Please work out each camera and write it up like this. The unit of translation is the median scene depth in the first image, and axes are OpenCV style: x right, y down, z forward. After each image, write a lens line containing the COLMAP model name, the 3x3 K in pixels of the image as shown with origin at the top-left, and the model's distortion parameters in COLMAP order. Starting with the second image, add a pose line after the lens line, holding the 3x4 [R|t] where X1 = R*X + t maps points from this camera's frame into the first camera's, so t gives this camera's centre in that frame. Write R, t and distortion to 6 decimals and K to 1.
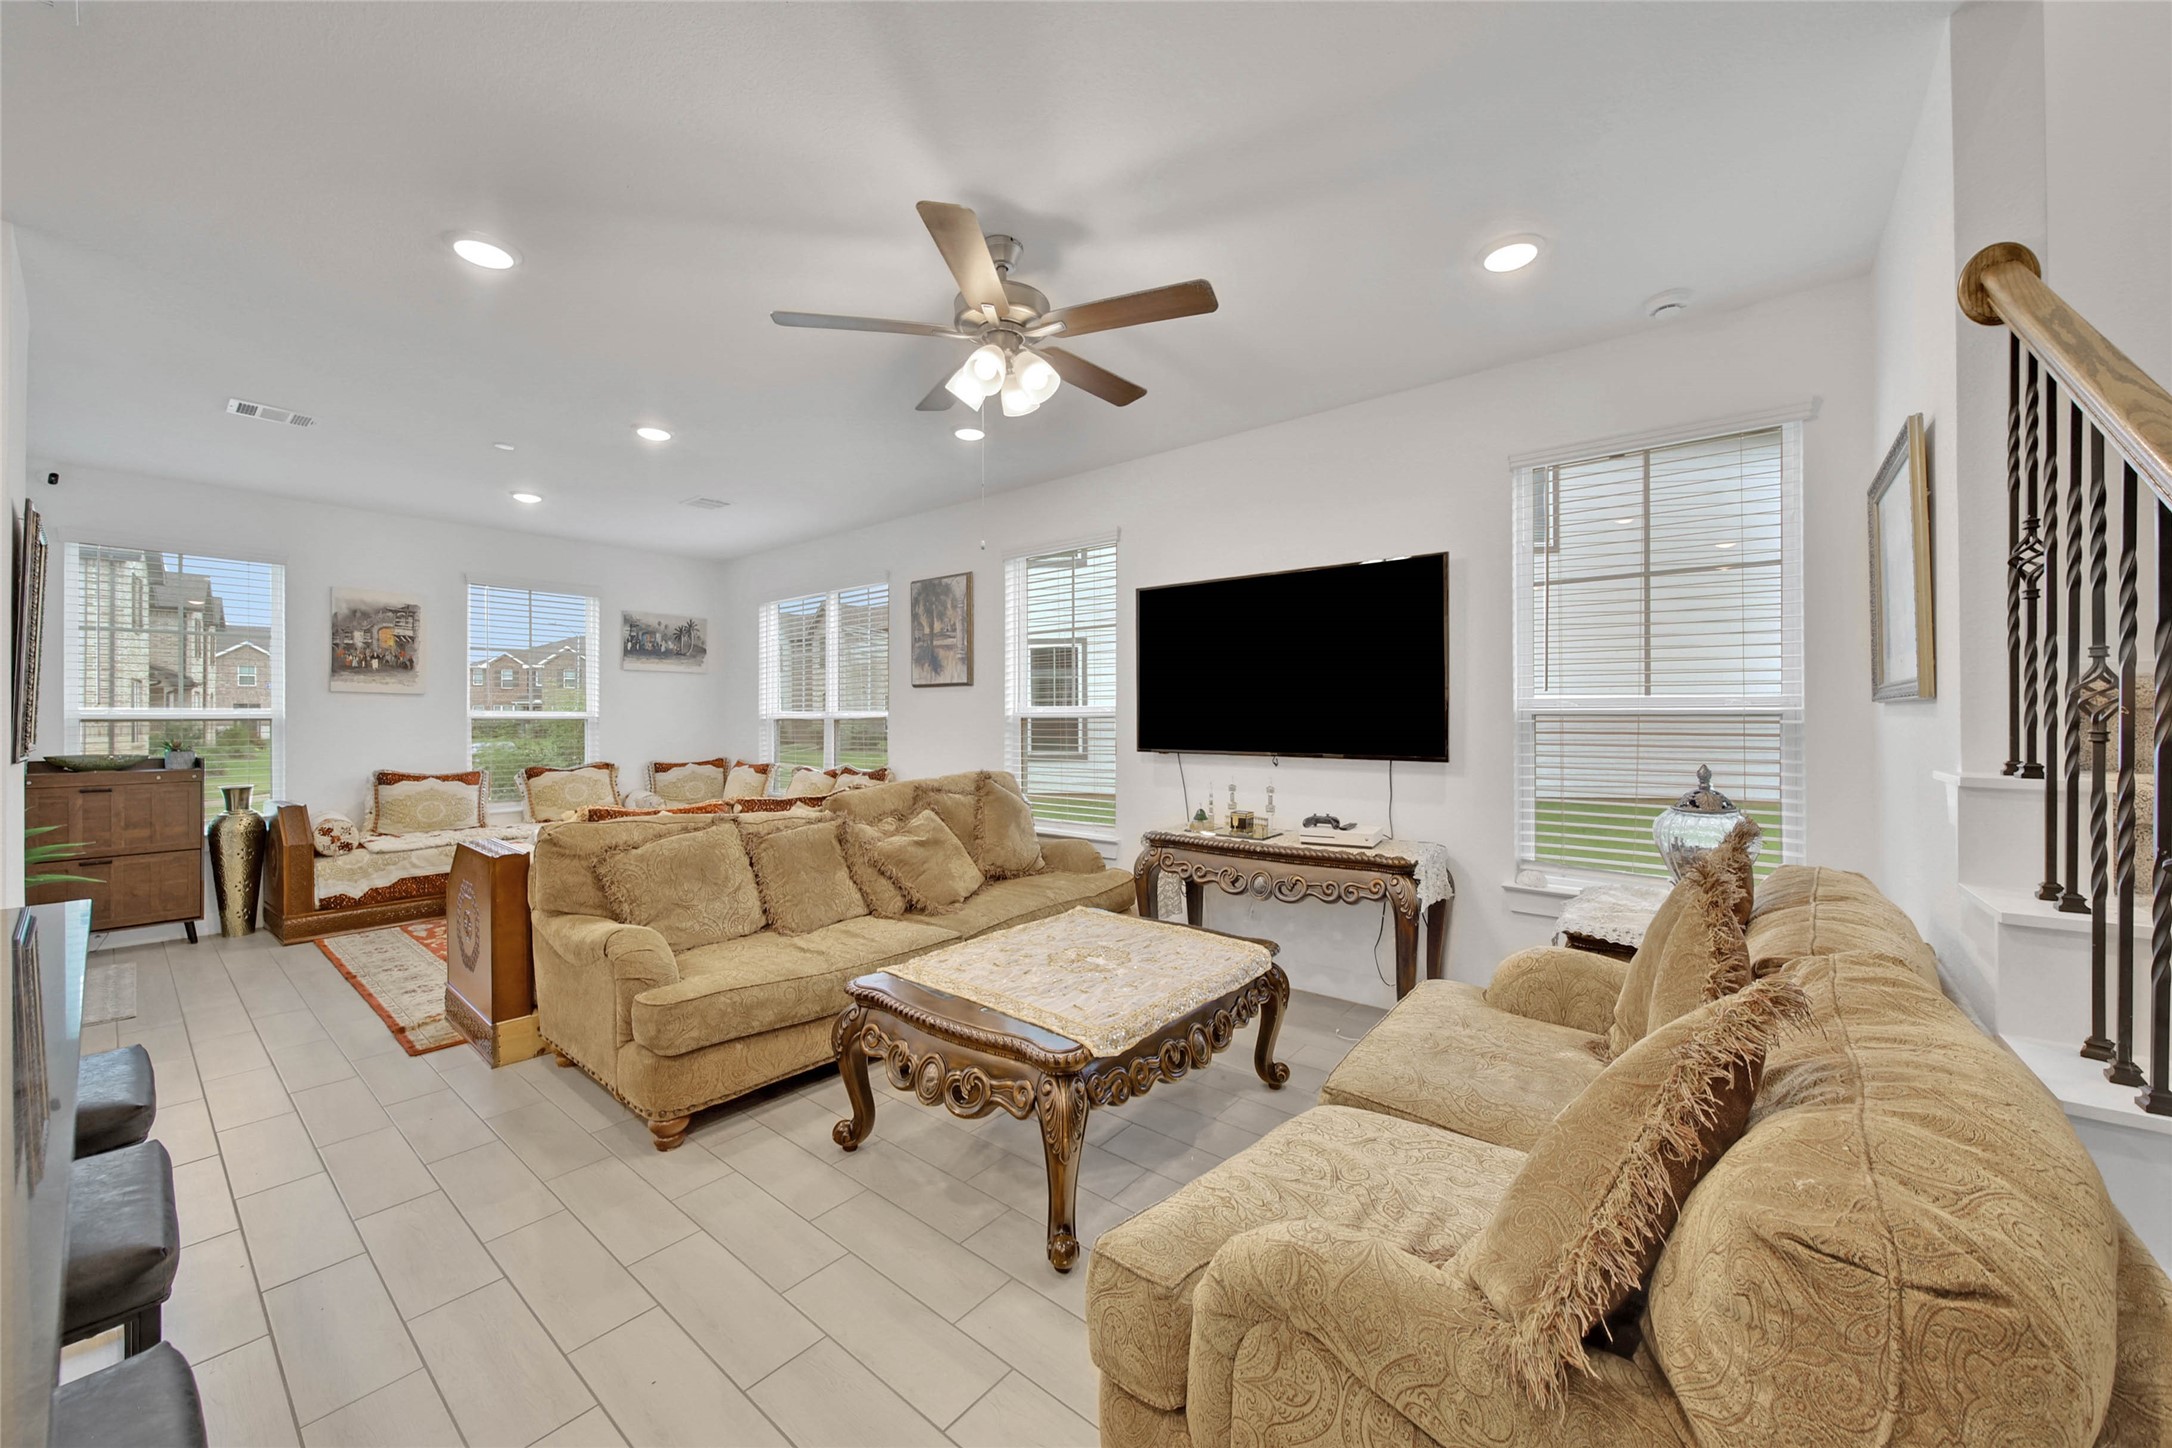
lens RADIAL K [[779.2, 0, 1074.2], [0, 779.2, 714.6], [0, 0, 1]] dist [0.005042, -0.001485]
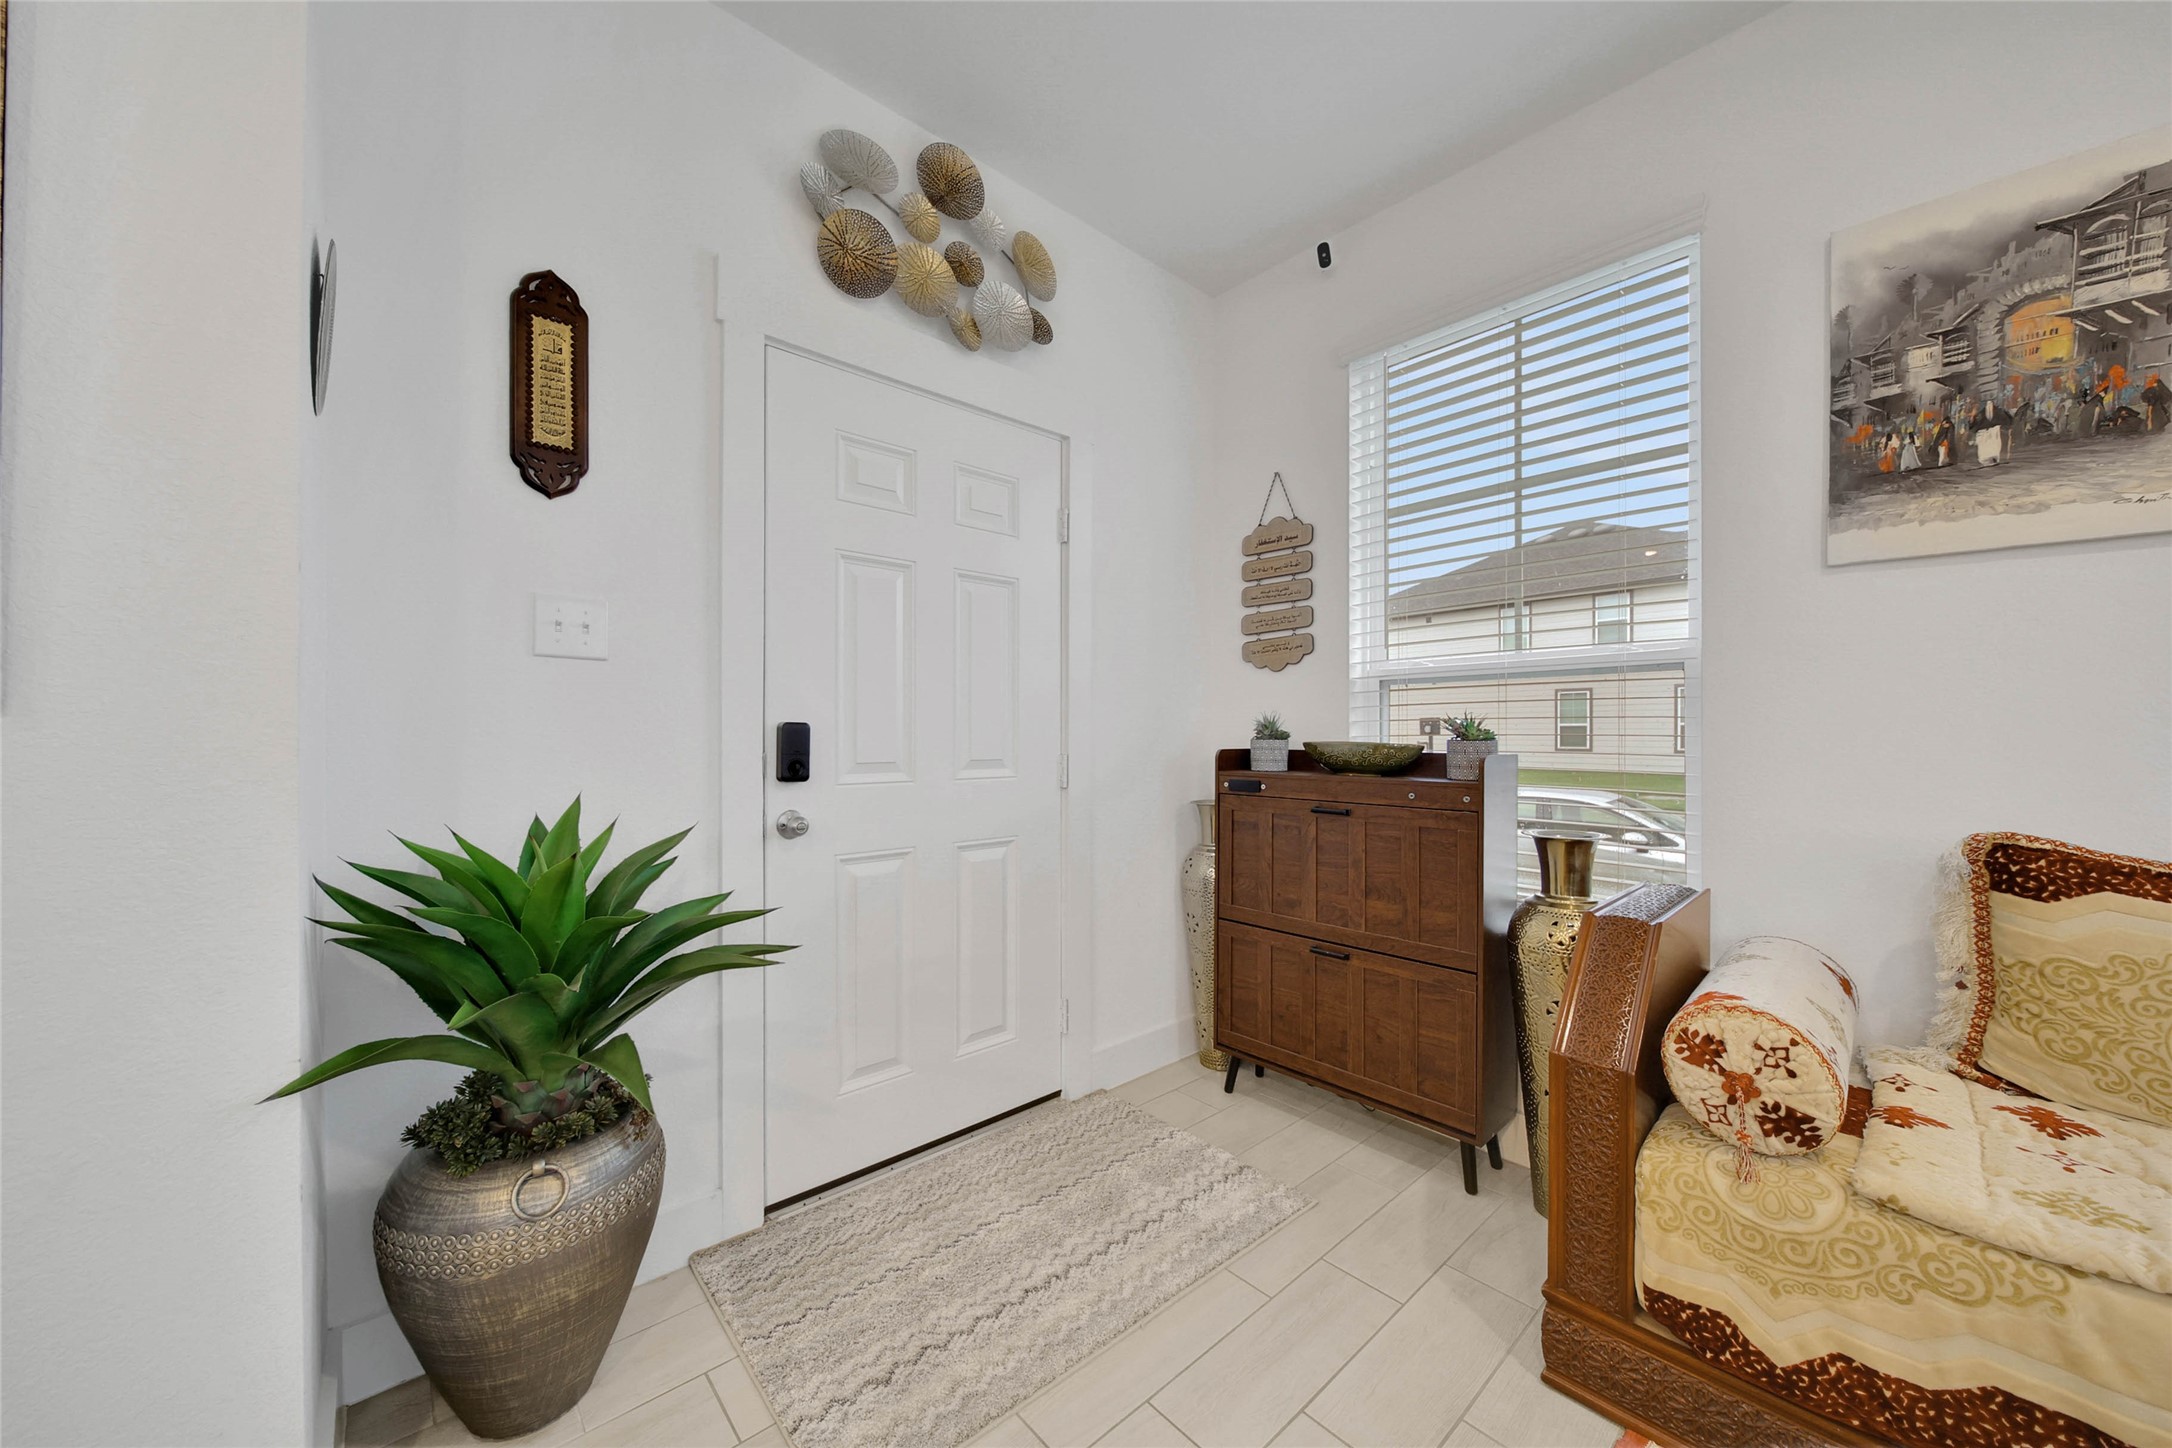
lens RADIAL K [[779.2, 0, 1075.3], [0, 779.2, 731.8], [0, 0, 1]] dist [0.005042, -0.001485]
pose [[-0.168010, -0.001808, -0.985784, -0.572170], [0.003053, 0.999993, -0.002355, 0.036616], [0.985781, -0.003406, -0.168003, 0.733282]]
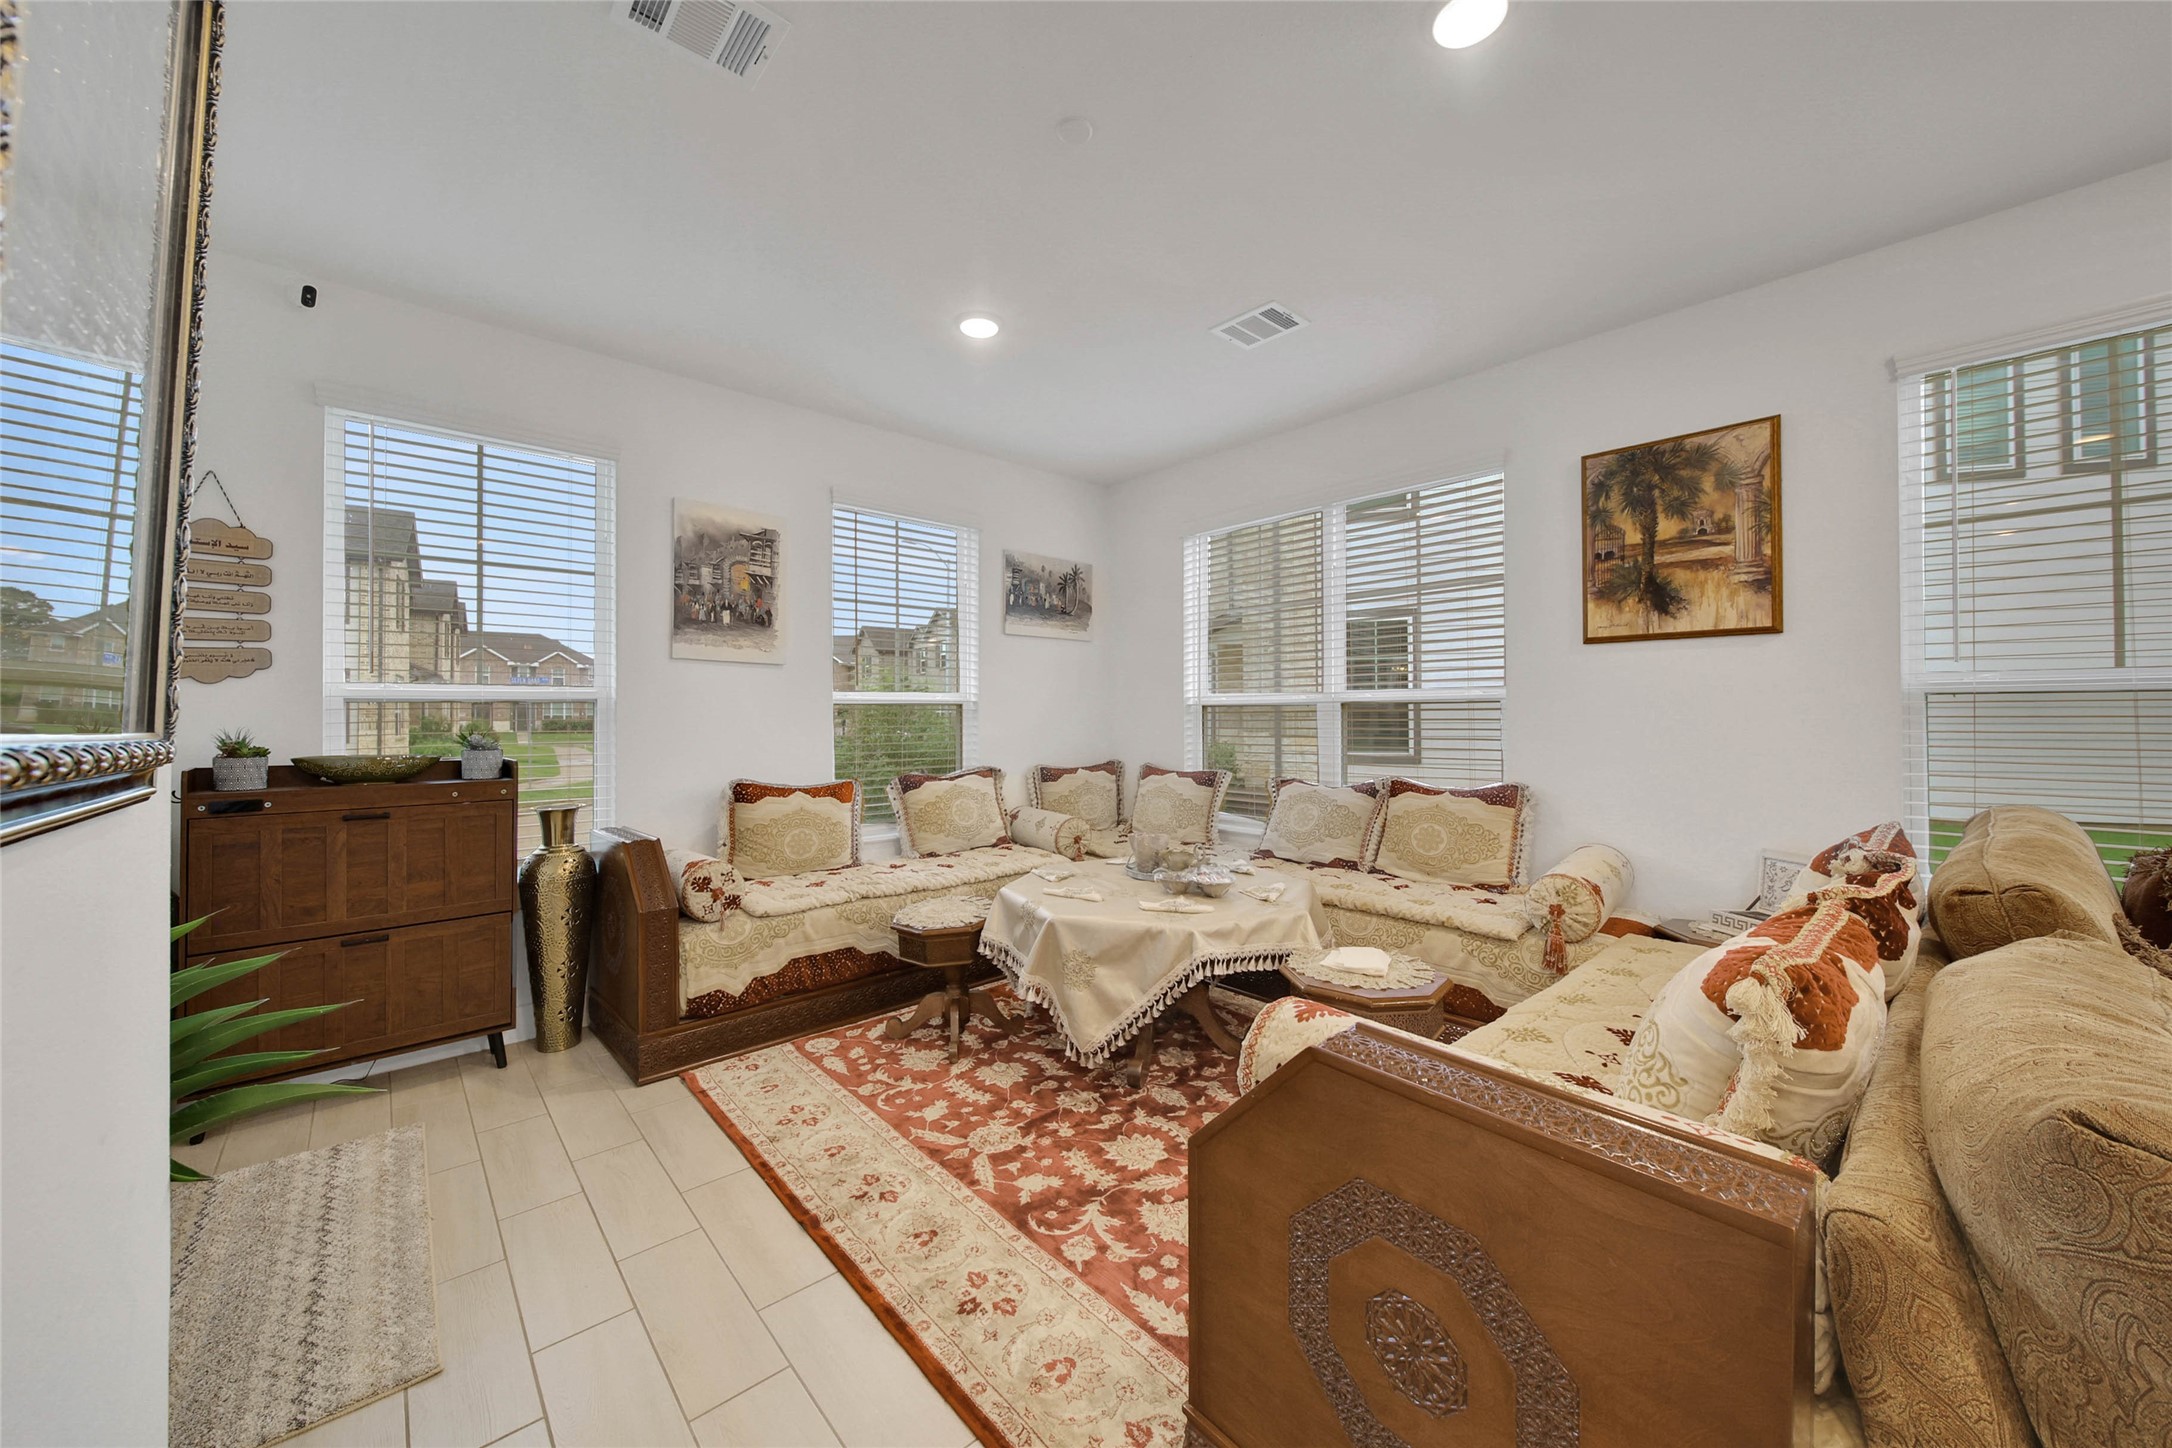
lens RADIAL K [[779.2, 0, 1083.6], [0, 779.2, 705.4], [0, 0, 1]] dist [0.005042, -0.001485]
pose [[0.988089, -0.002078, -0.153868, -0.498969], [0.001110, 0.999979, -0.006378, 0.014122], [0.153878, 0.006132, 0.988071, 0.399513]]
